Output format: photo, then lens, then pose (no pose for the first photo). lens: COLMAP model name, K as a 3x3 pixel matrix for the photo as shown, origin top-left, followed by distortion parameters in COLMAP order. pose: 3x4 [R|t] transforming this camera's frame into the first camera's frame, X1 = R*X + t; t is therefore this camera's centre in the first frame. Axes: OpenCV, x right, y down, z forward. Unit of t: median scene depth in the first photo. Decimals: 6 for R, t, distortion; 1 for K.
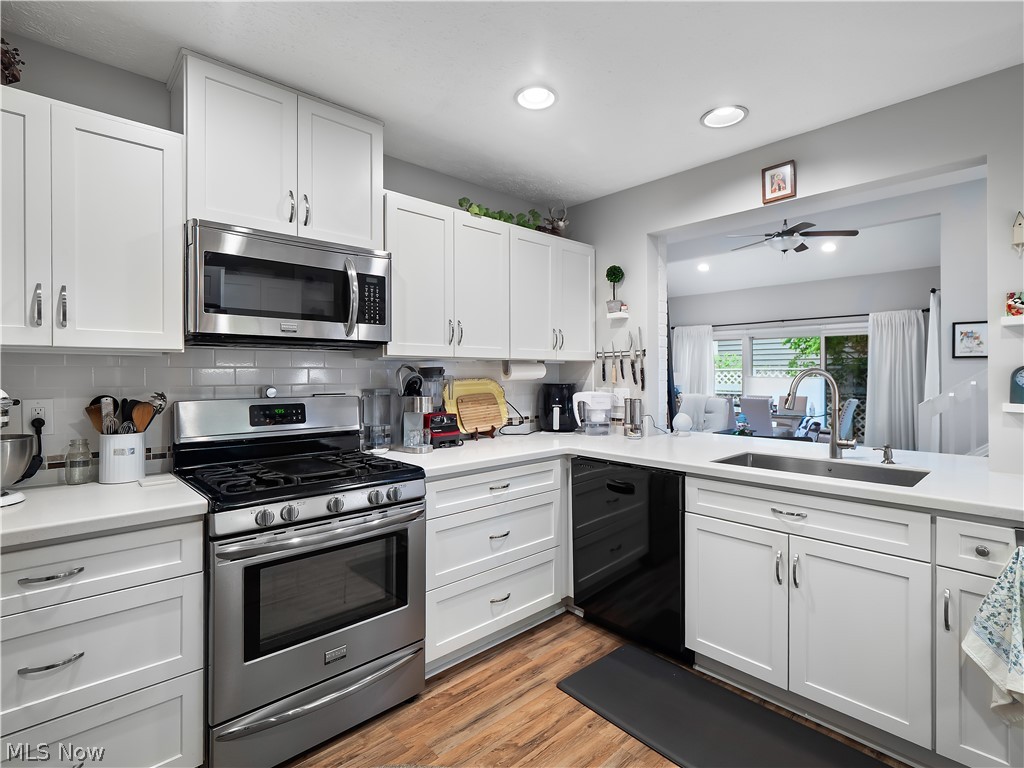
lens RADIAL K [[507.9, 0, 510.1], [0, 507.9, 375.6], [0, 0, 1]] dist [0.015225, -0.011407]
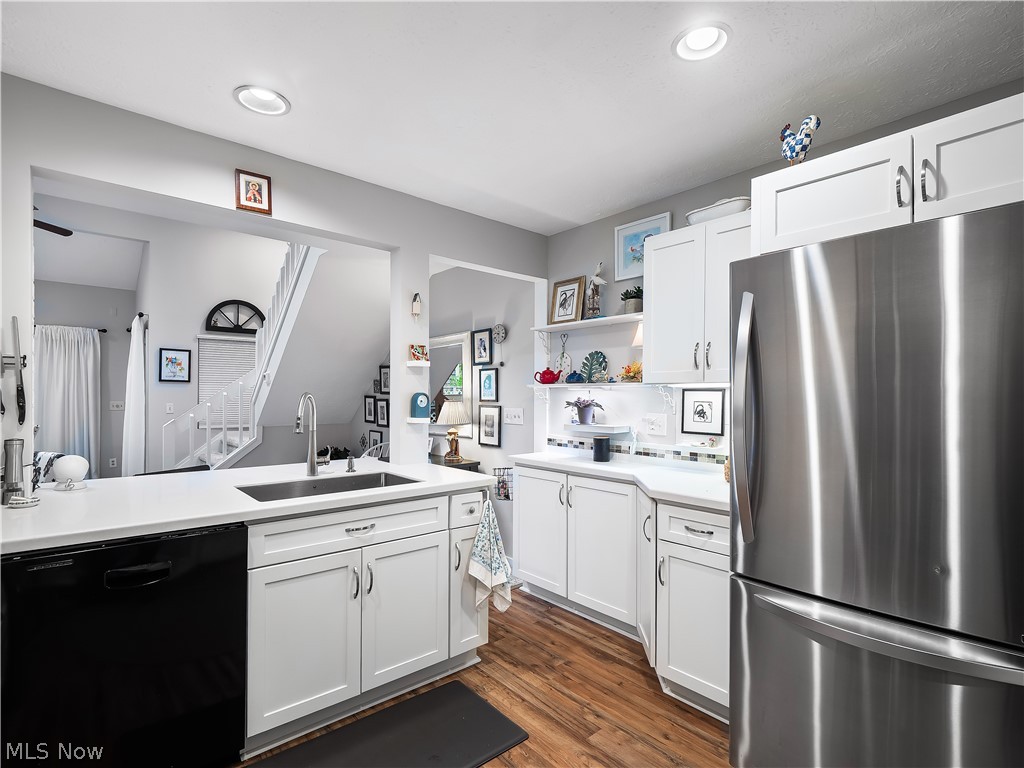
lens RADIAL K [[507.9, 0, 513.3], [0, 507.9, 399.1], [0, 0, 1]] dist [0.015225, -0.011407]
pose [[0.031875, -0.002252, 0.999489, -0.182492], [-0.003170, 0.999992, 0.002354, -0.001856], [-0.999487, -0.003243, 0.031868, 0.229410]]
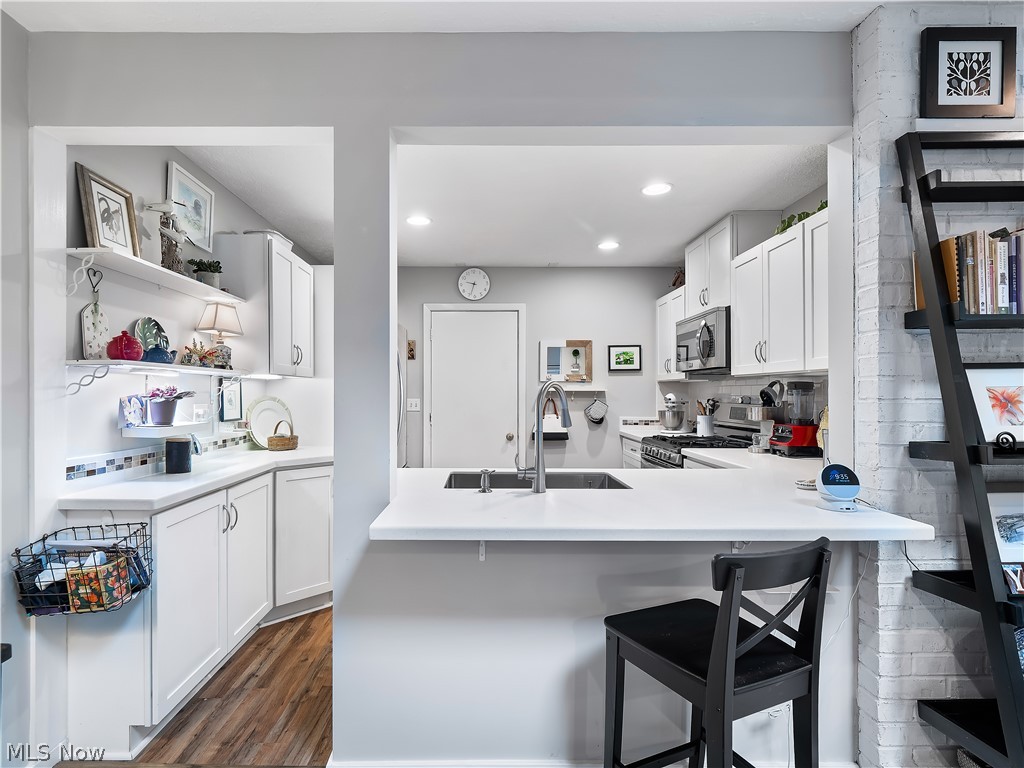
lens RADIAL K [[507.9, 0, 485.8], [0, 507.9, 395.4], [0, 0, 1]] dist [0.015225, -0.011407]
pose [[-0.675779, 0.006252, -0.737077, 0.516903], [-0.001619, 0.999949, 0.009966, 0.000419], [0.737102, 0.007928, -0.675735, 0.612997]]
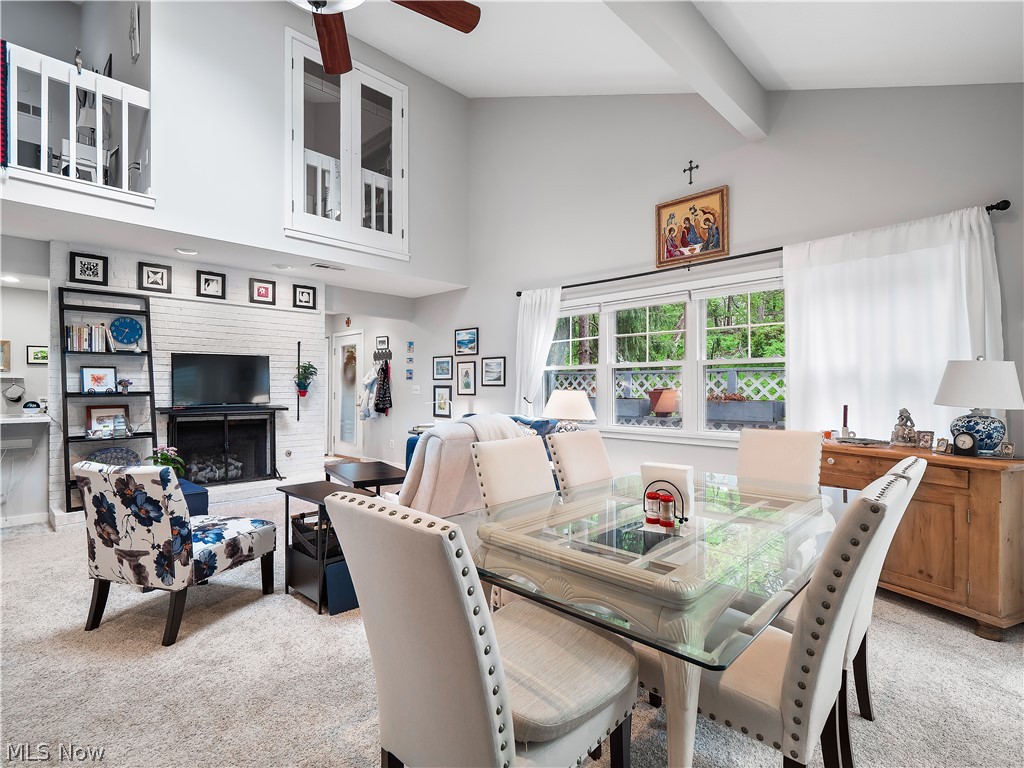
lens RADIAL K [[507.9, 0, 507.2], [0, 507.9, 388.2], [0, 0, 1]] dist [0.015225, -0.011407]
pose [[0.043732, -0.001740, -0.999042, 0.991739], [-0.006462, 0.999977, -0.002024, 0.019032], [0.999022, 0.006544, 0.043720, 1.257752]]
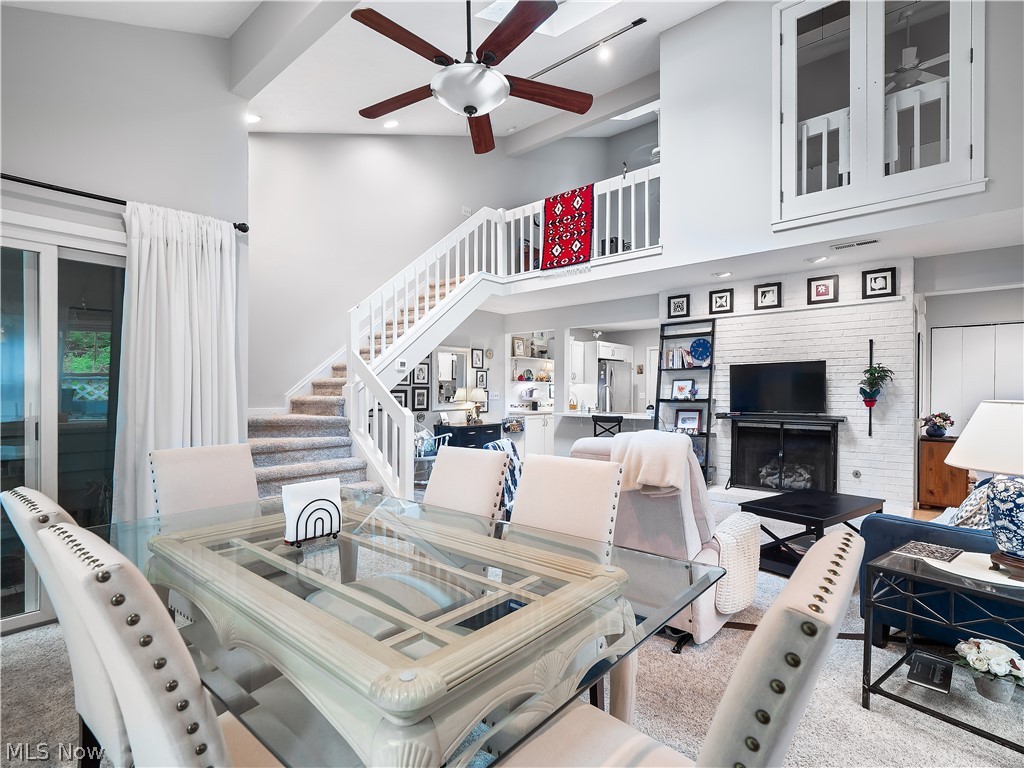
lens RADIAL K [[507.9, 0, 527.2], [0, 507.9, 394.3], [0, 0, 1]] dist [0.015225, -0.011407]
pose [[-0.991266, -0.001061, -0.131876, 0.604764], [-0.001650, 0.999989, 0.004358, 0.013057], [0.131870, 0.004538, -0.991257, 1.657610]]
